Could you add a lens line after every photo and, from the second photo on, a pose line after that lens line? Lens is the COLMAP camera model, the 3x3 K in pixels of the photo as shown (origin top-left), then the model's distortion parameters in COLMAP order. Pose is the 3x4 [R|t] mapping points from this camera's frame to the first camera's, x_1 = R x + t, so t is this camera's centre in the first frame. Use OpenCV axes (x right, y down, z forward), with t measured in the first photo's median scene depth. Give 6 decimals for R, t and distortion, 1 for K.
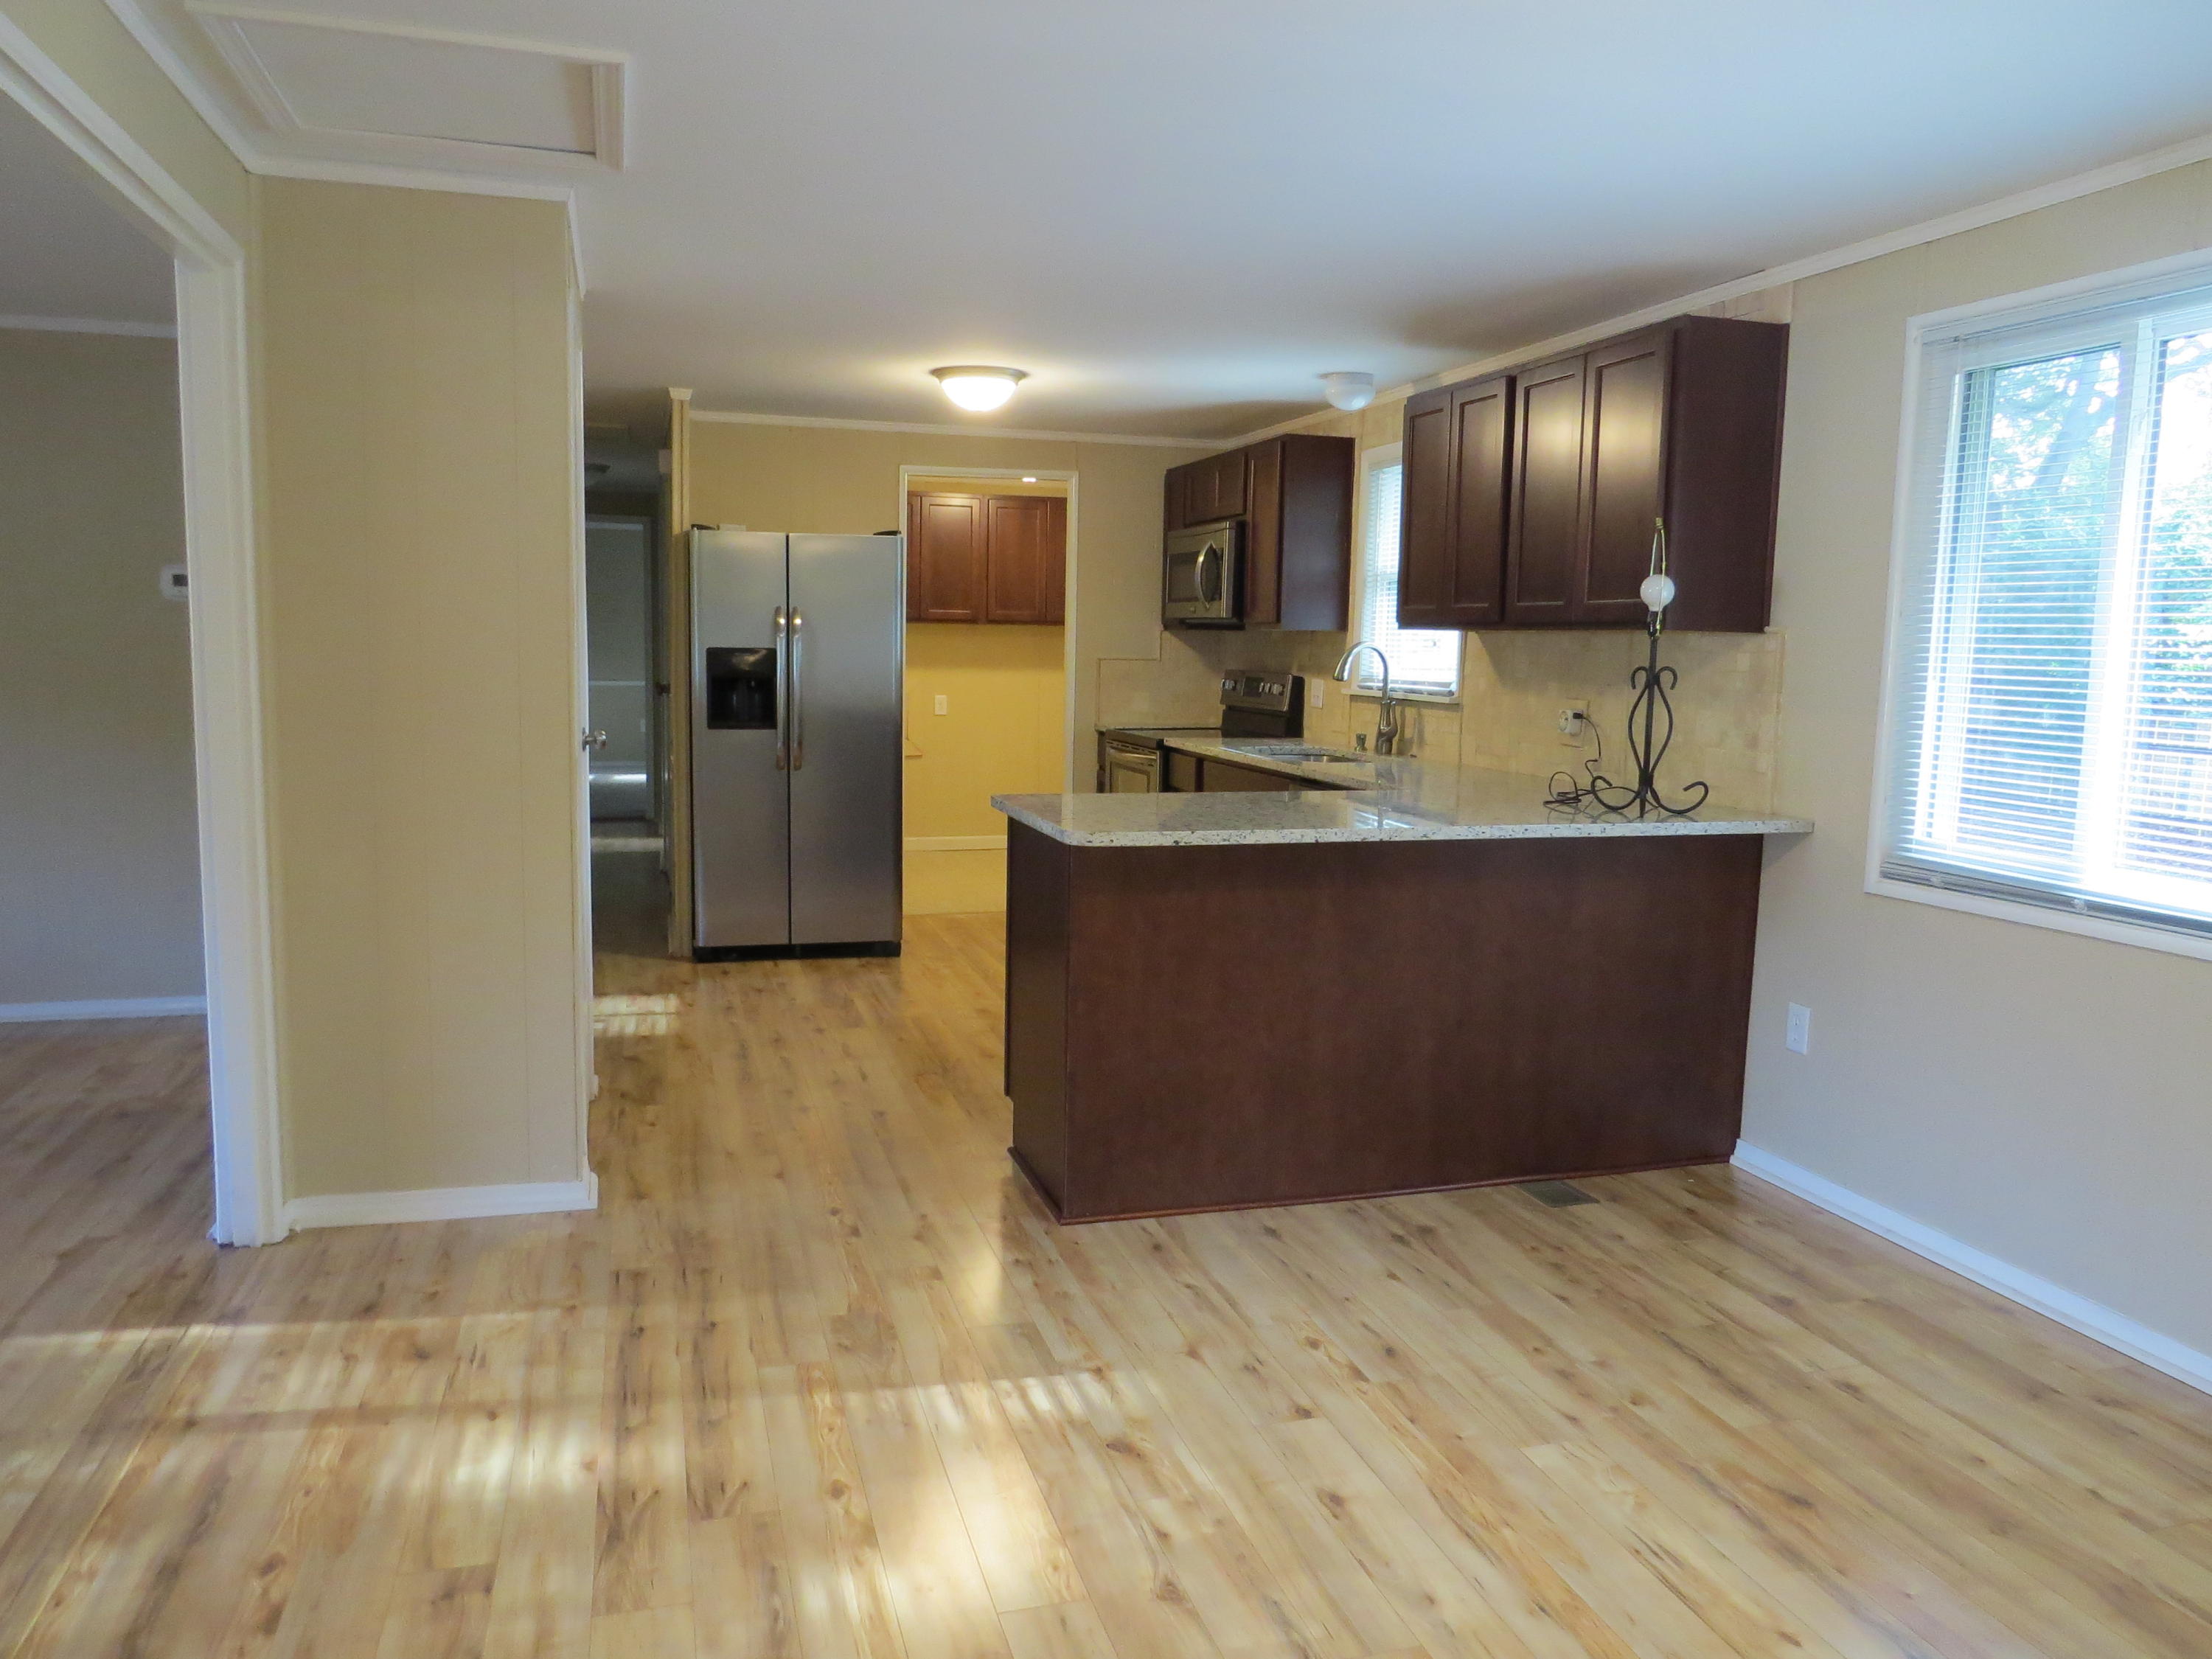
lens RADIAL K [[1566.2, 0, 1108.7], [0, 1566.2, 829.6], [0, 0, 1]] dist [-0.030444, 0.013289]
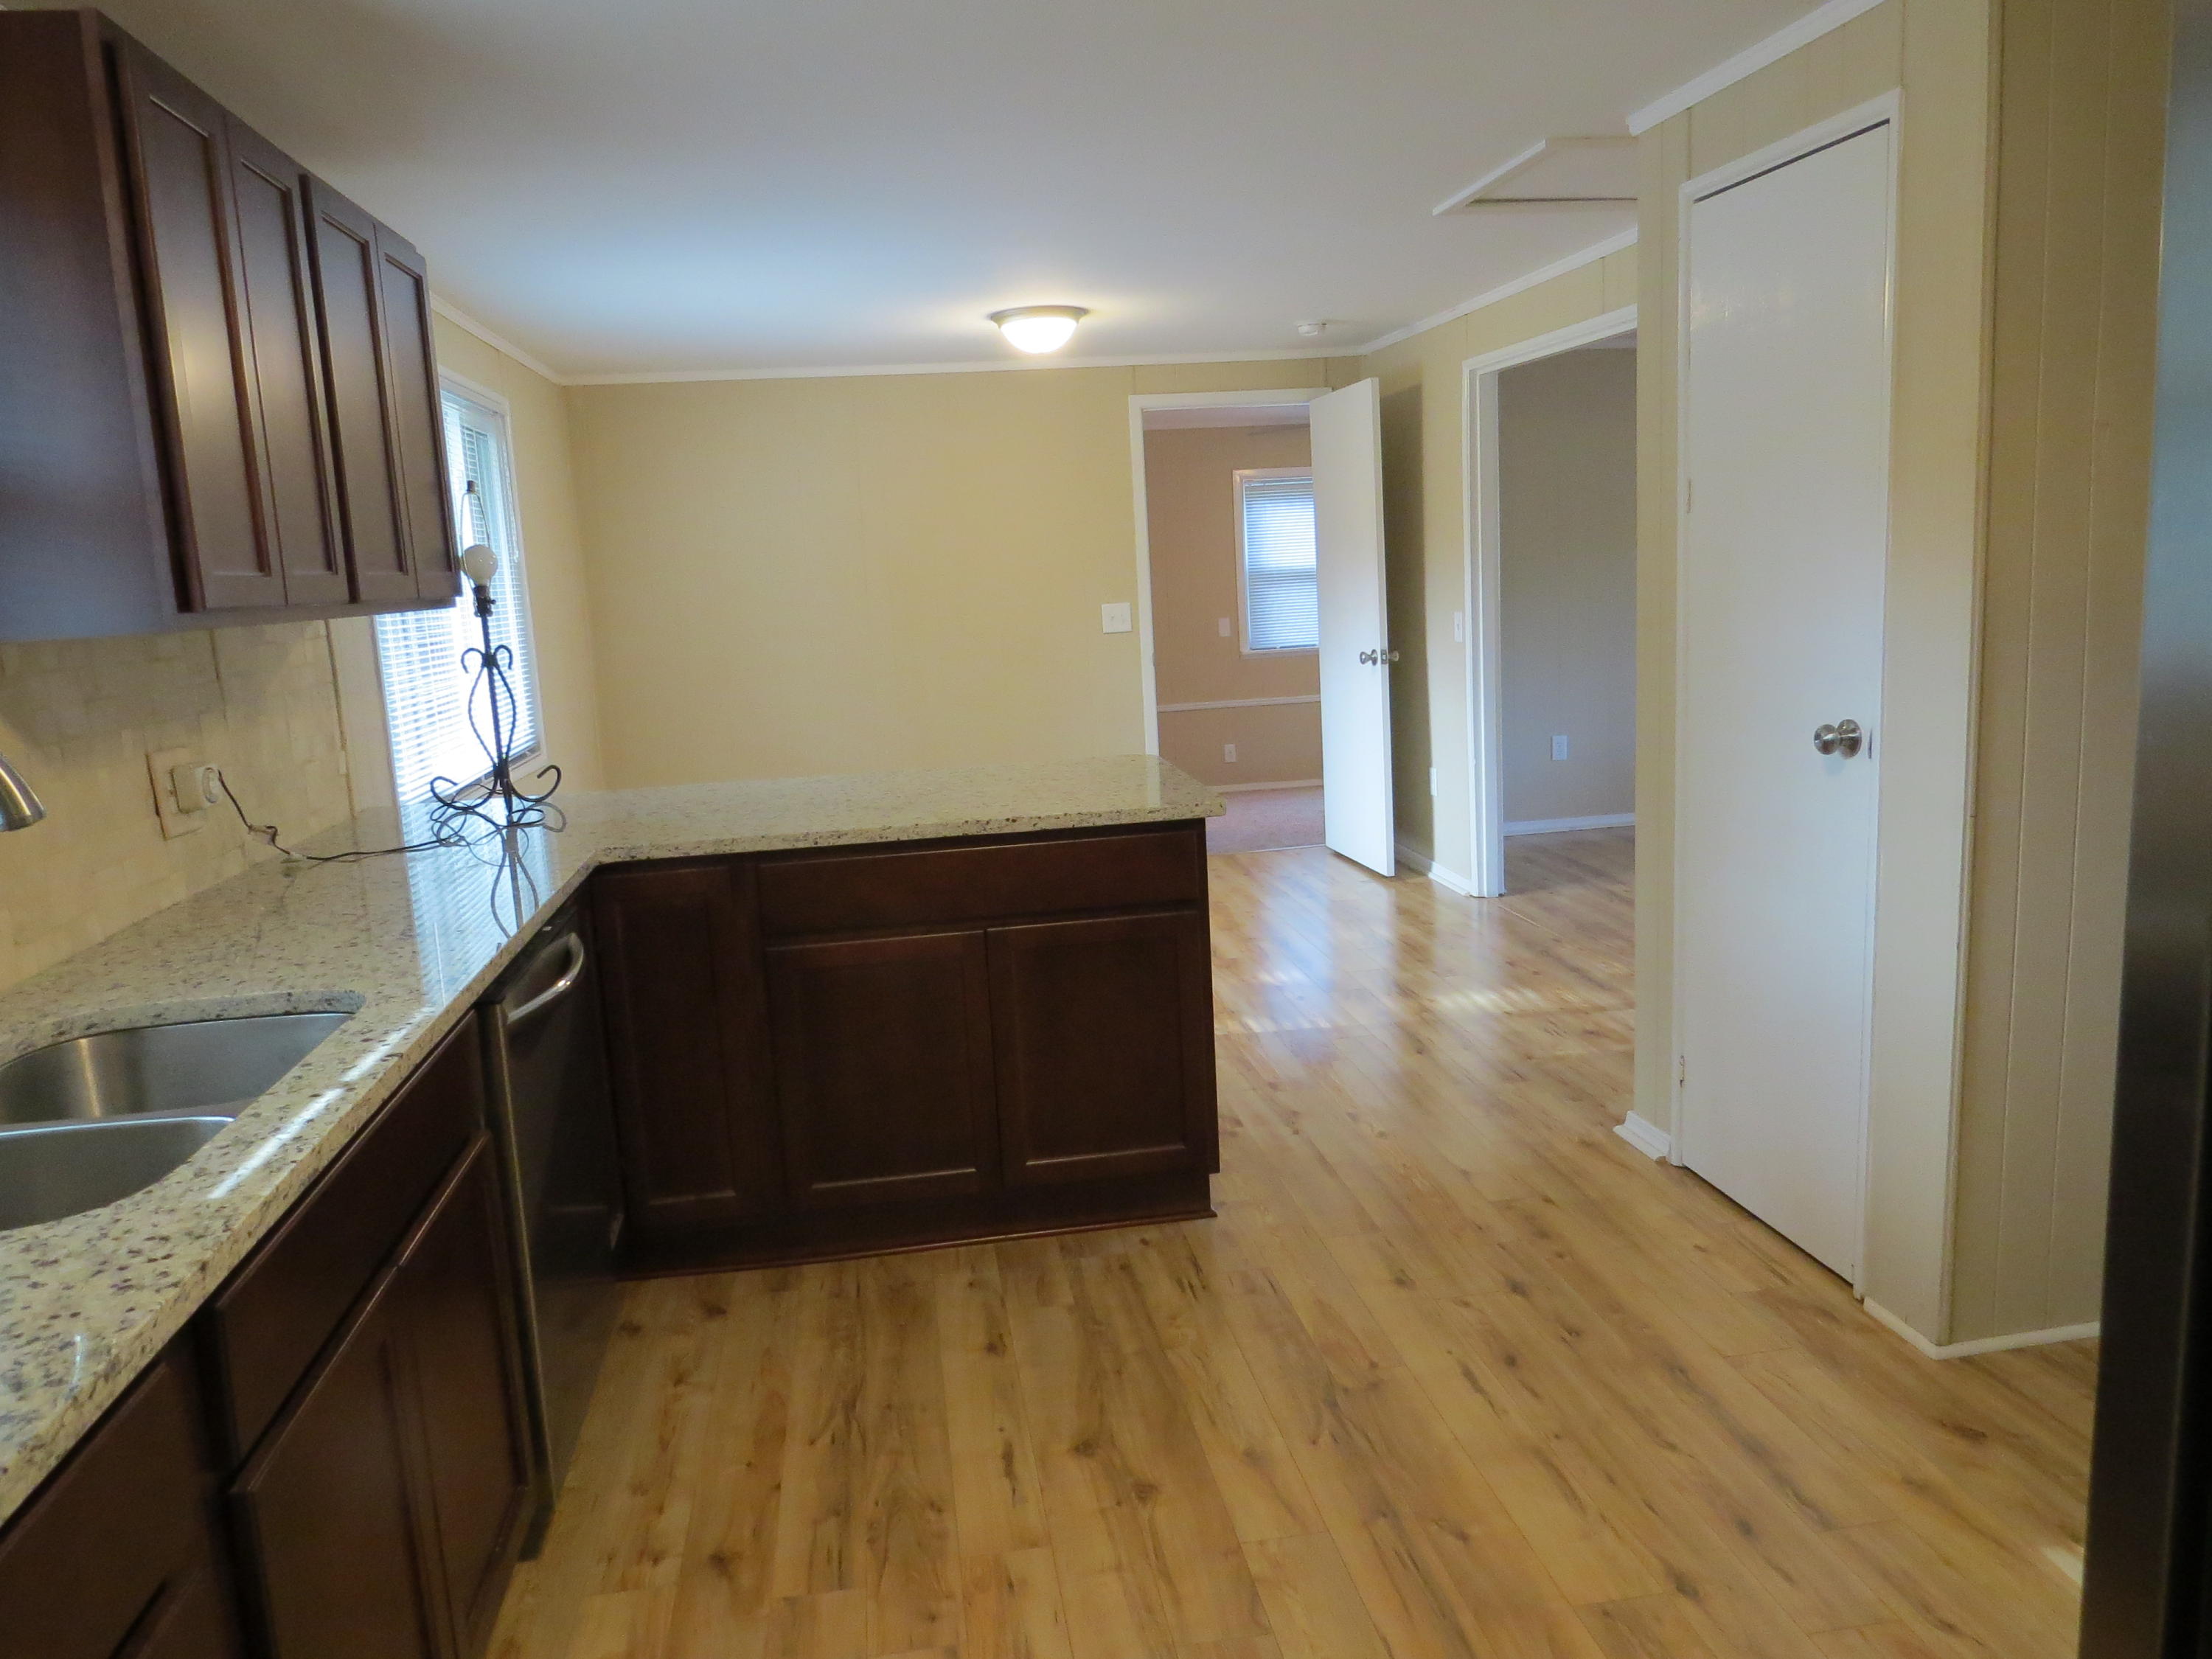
lens RADIAL K [[1566.2, 0, 1105.6], [0, 1566.2, 827.2], [0, 0, 1]] dist [-0.030444, 0.013289]
pose [[-0.990479, 0.009607, 0.137329, -0.135259], [0.048898, 0.957064, 0.285722, -0.255245], [-0.128688, 0.289717, -0.948421, 1.918361]]
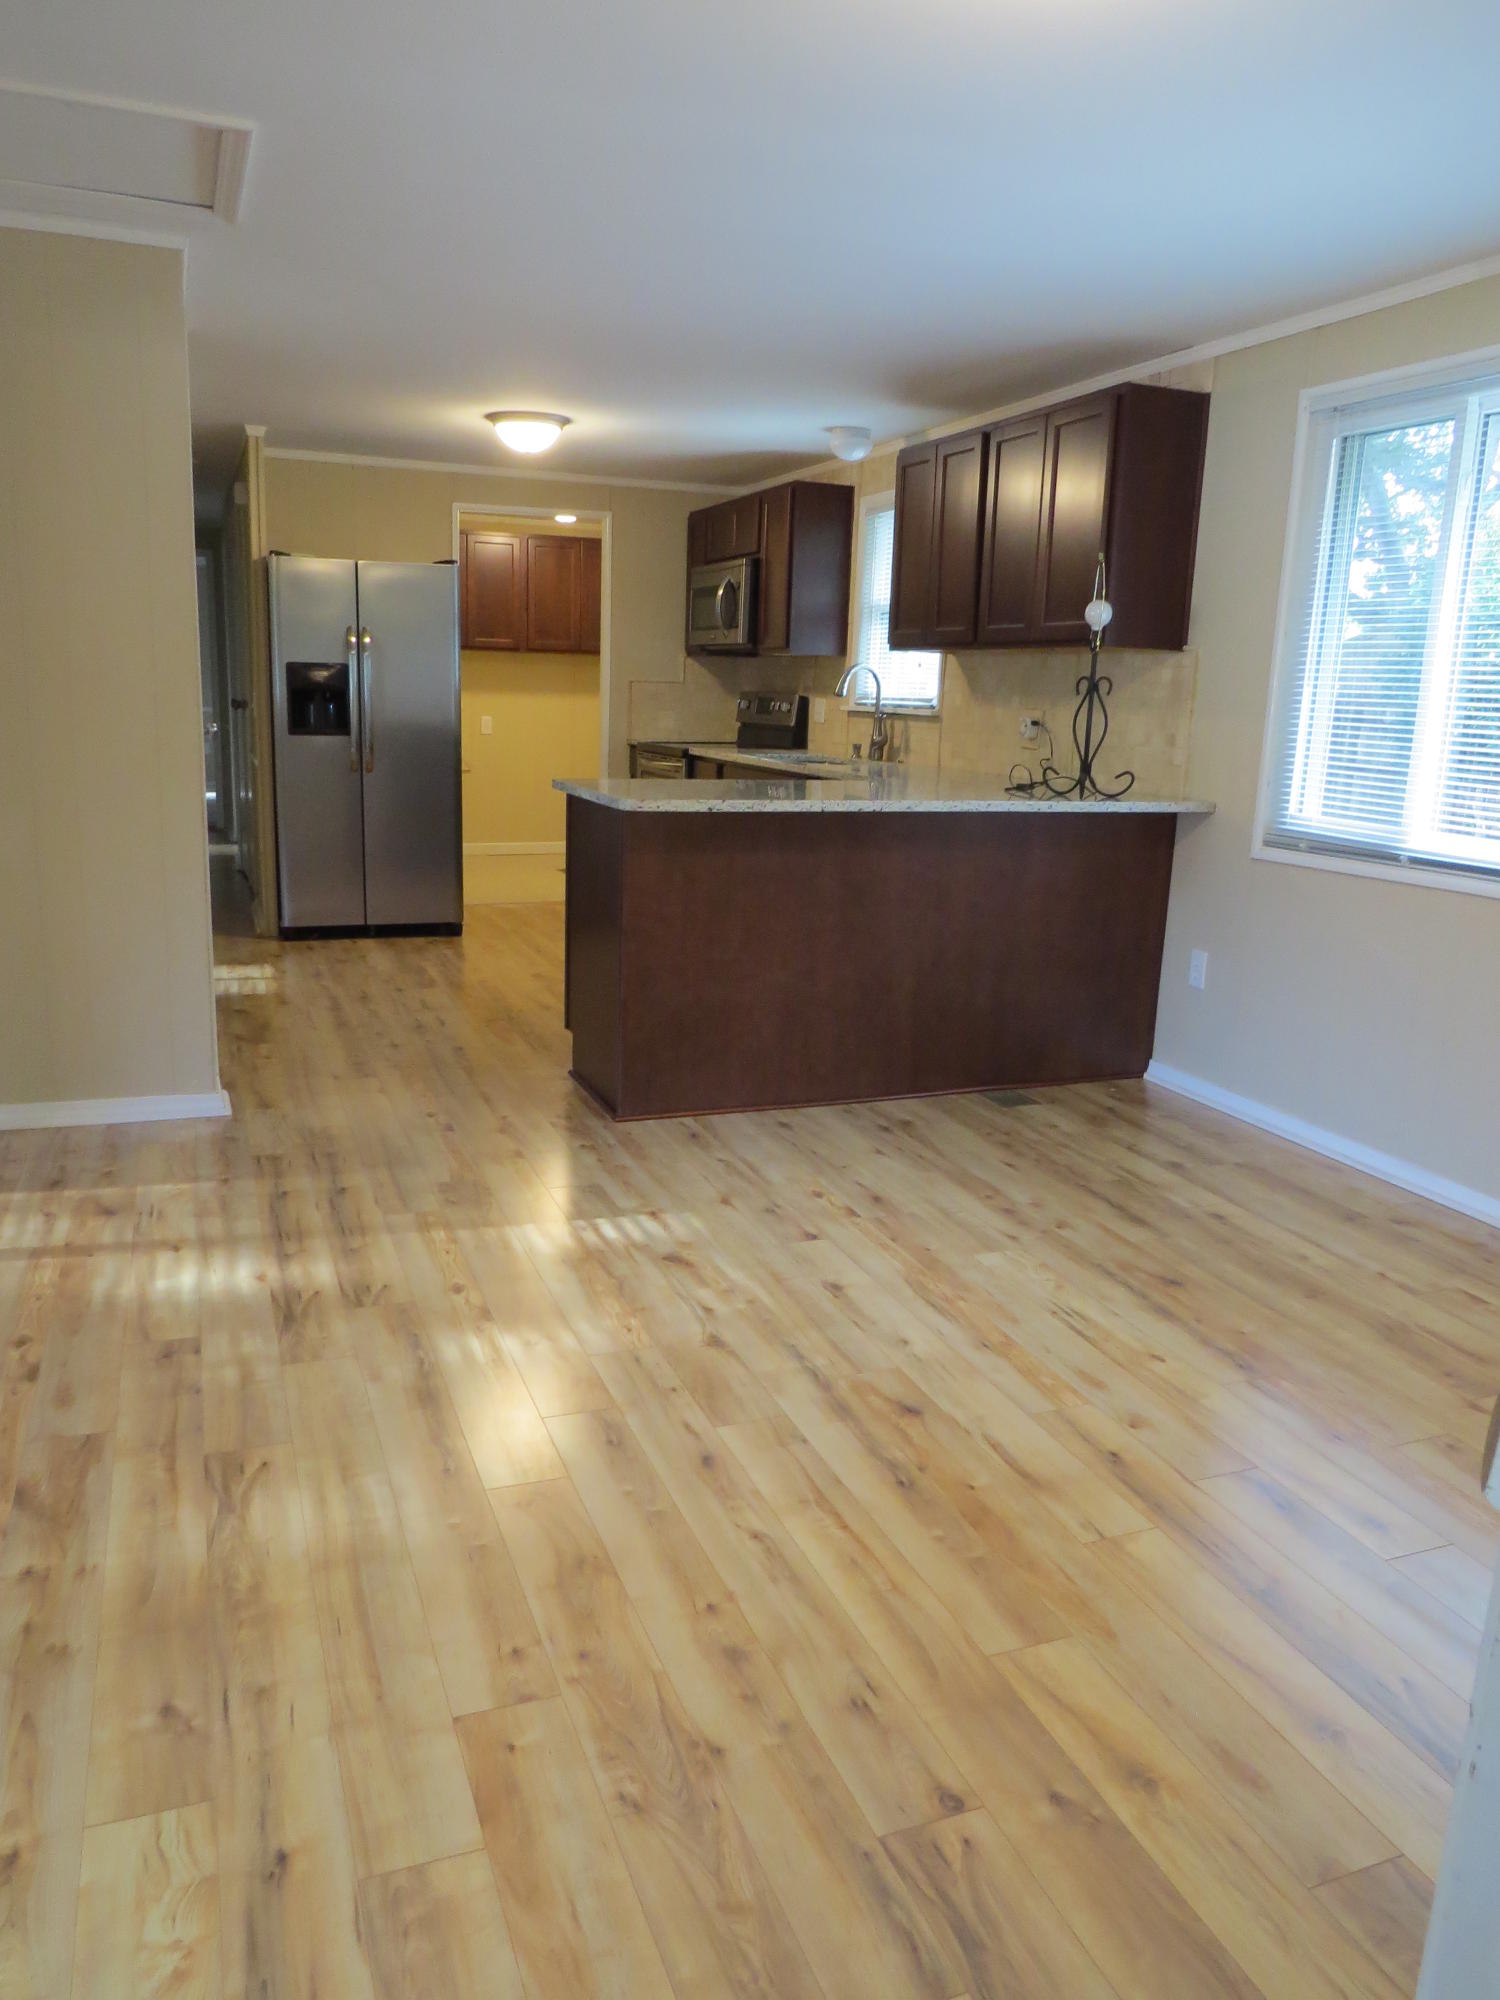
lens RADIAL K [[1416.1, 0, 752.7], [0, 1416.1, 1000.4], [0, 0, 1]] dist [-0.030444, 0.013289]
pose [[0.996033, -0.005303, 0.088824, -0.021076], [-0.003491, 0.995125, 0.098556, 0.043444], [-0.088913, -0.098475, 0.991159, -0.113545]]
